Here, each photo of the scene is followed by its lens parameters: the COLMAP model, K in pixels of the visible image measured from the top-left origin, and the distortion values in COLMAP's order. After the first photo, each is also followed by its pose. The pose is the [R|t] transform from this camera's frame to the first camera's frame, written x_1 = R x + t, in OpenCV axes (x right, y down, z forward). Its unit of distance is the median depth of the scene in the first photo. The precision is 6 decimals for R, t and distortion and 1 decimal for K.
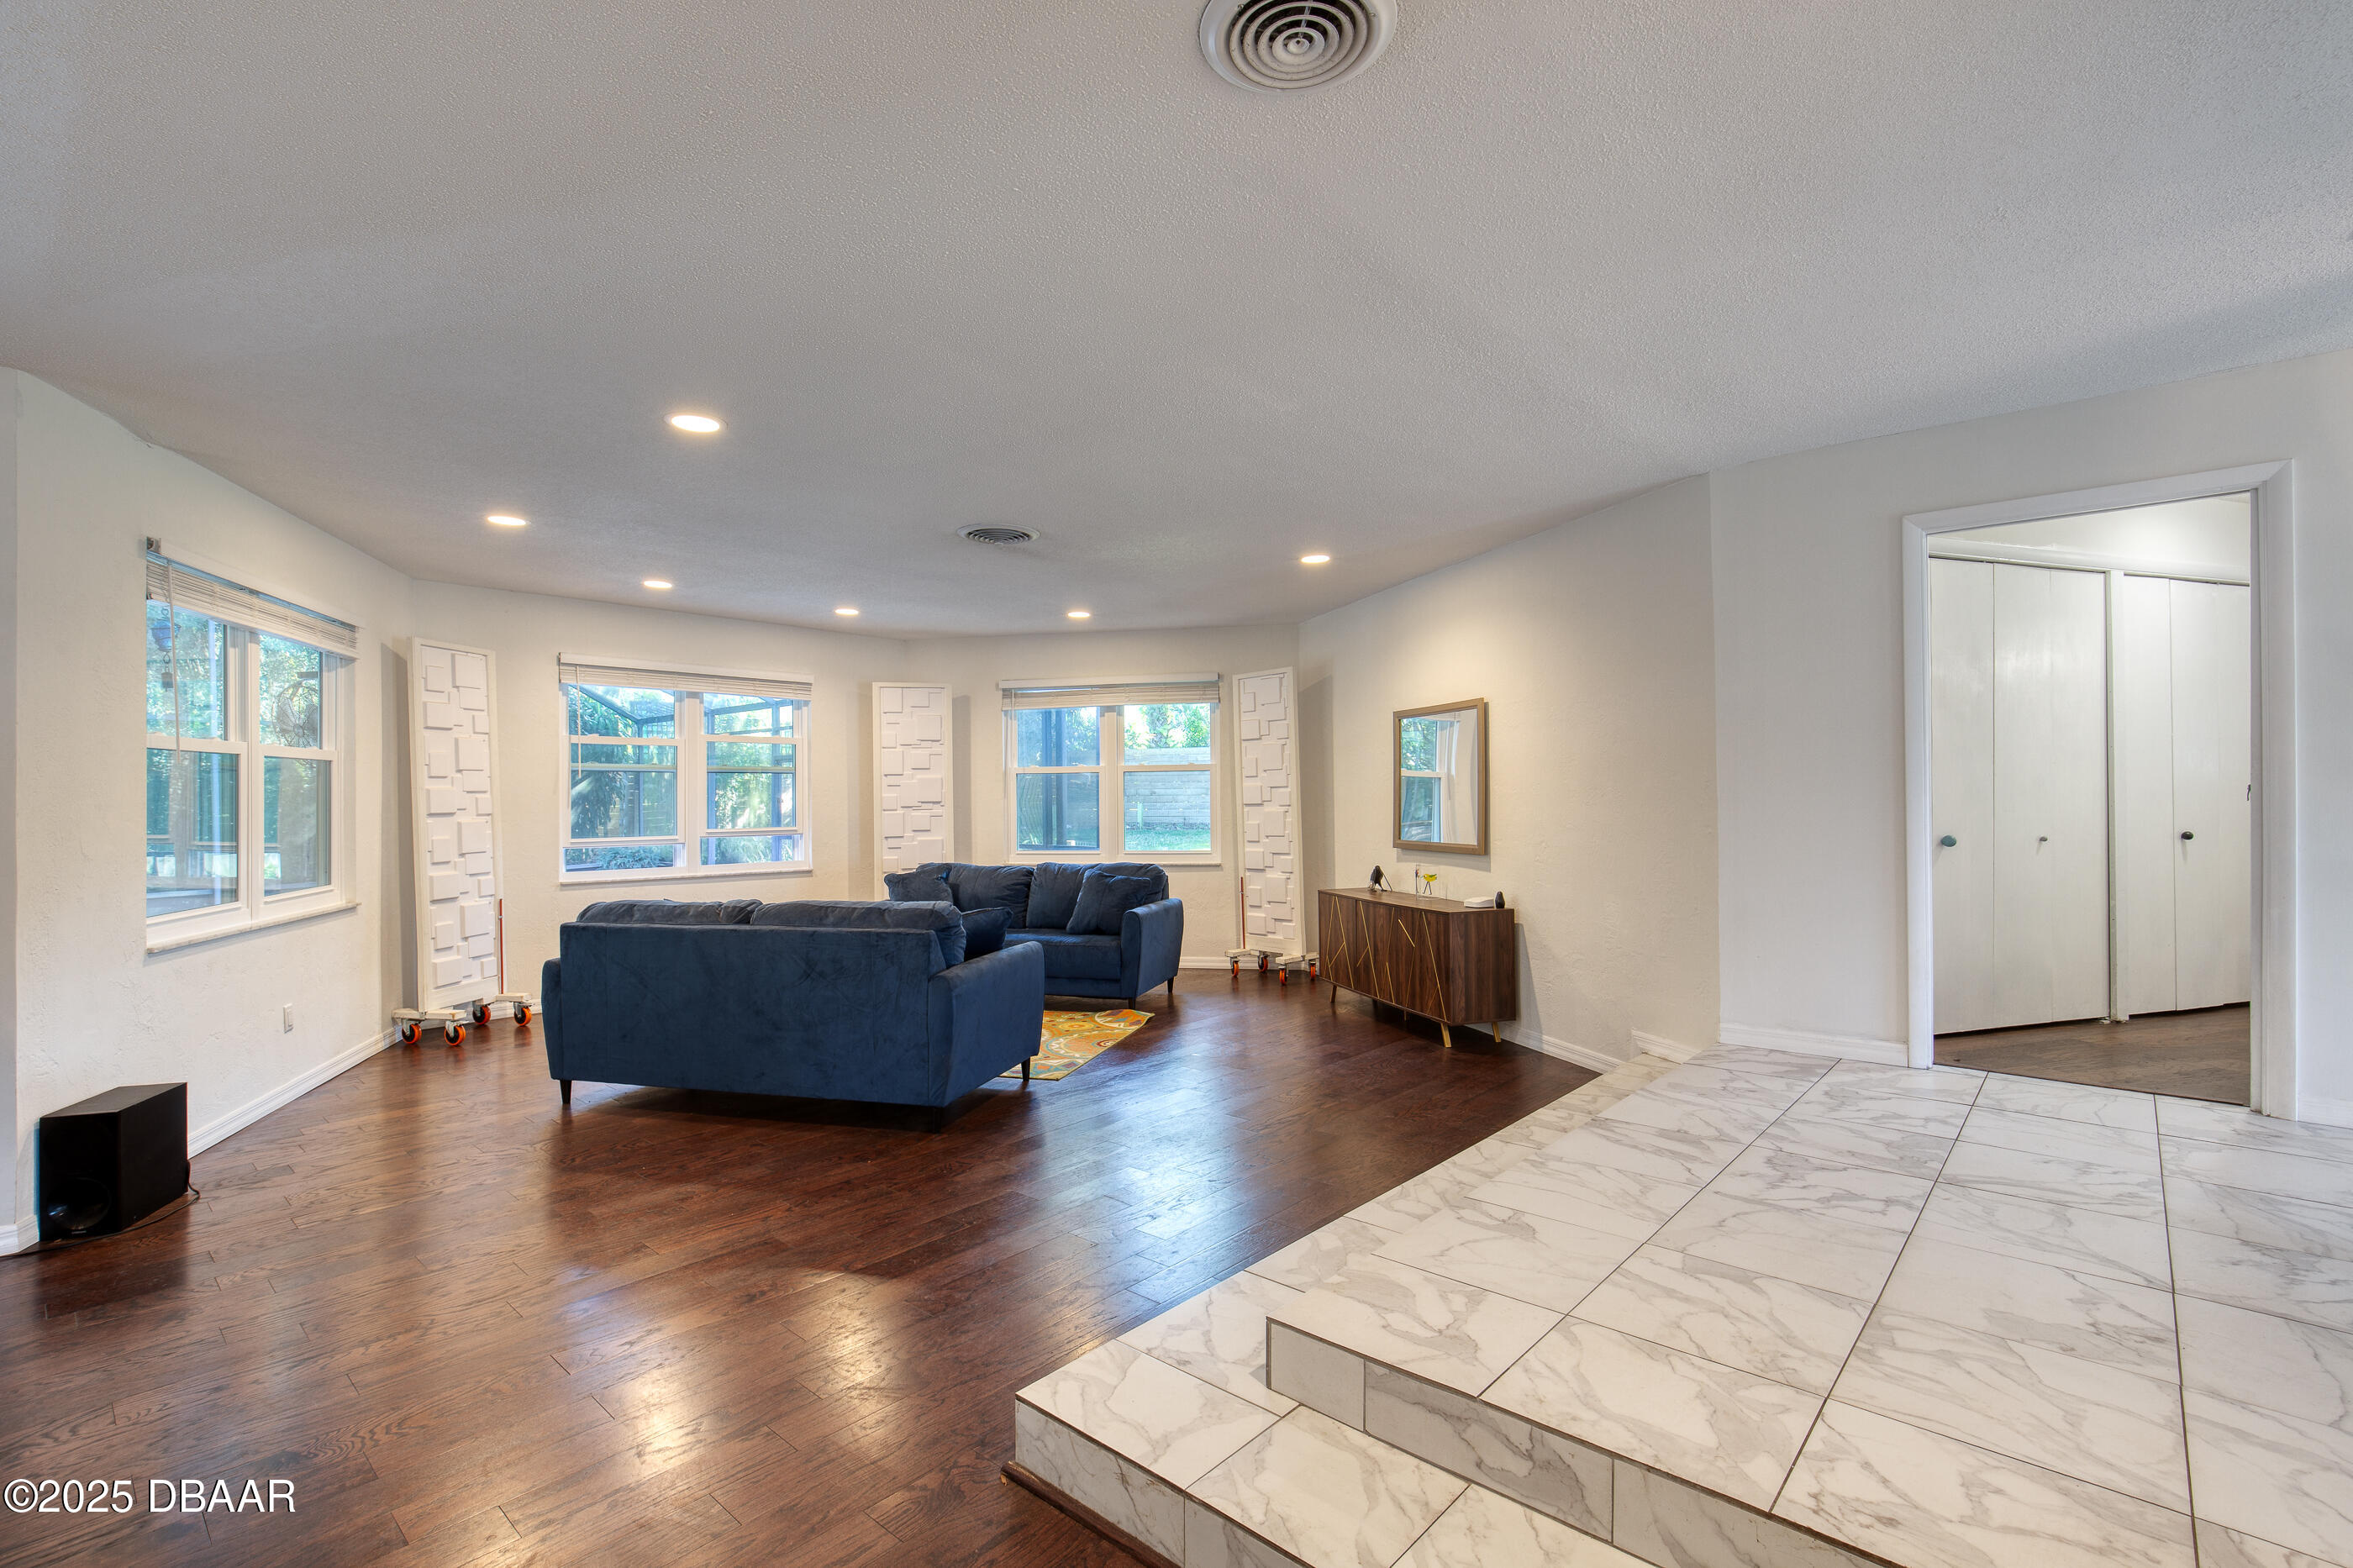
lens RADIAL K [[1086.4, 0, 1167.7], [0, 1086.4, 779.4], [0, 0, 1]] dist [-0.008014, 0.000754]
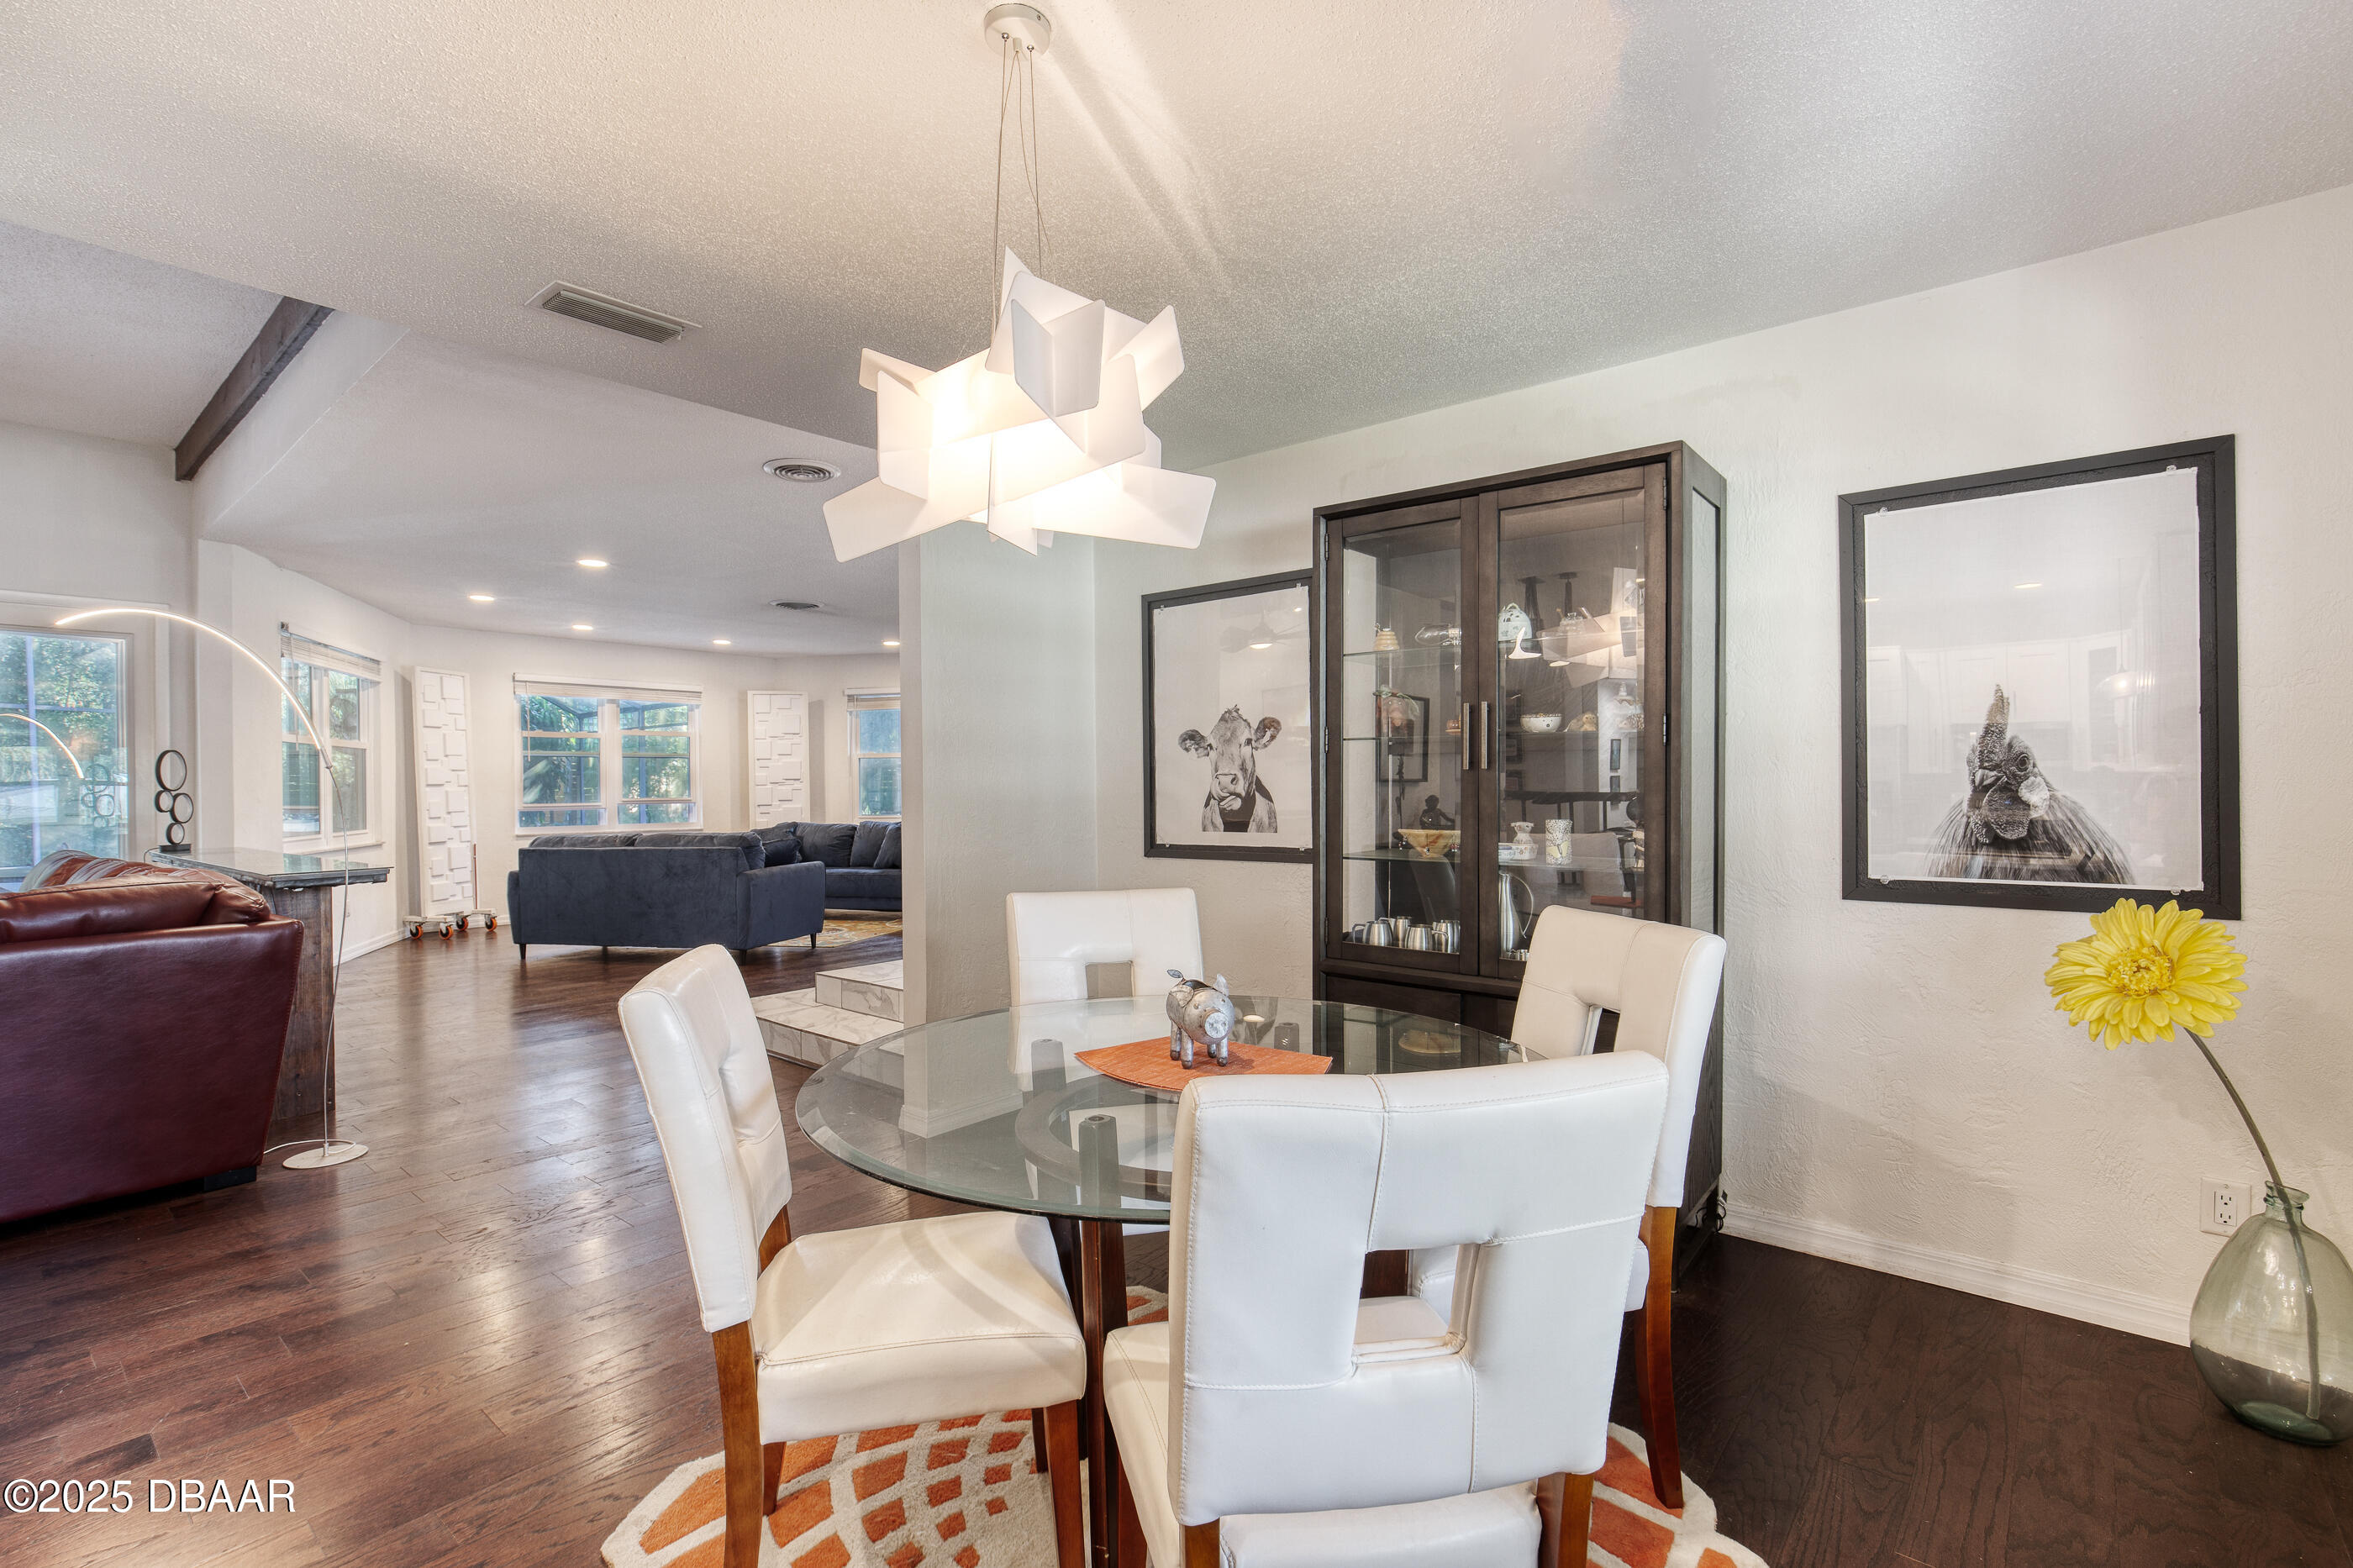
lens RADIAL K [[1100.4, 0, 1157.8], [0, 1100.4, 783.9], [0, 0, 1]] dist [-0.003234, -0.000179]
pose [[0.999717, -0.001960, 0.023711, 0.289567], [0.001617, 0.999894, 0.014487, 0.010744], [-0.023737, -0.014445, 0.999614, -0.539707]]
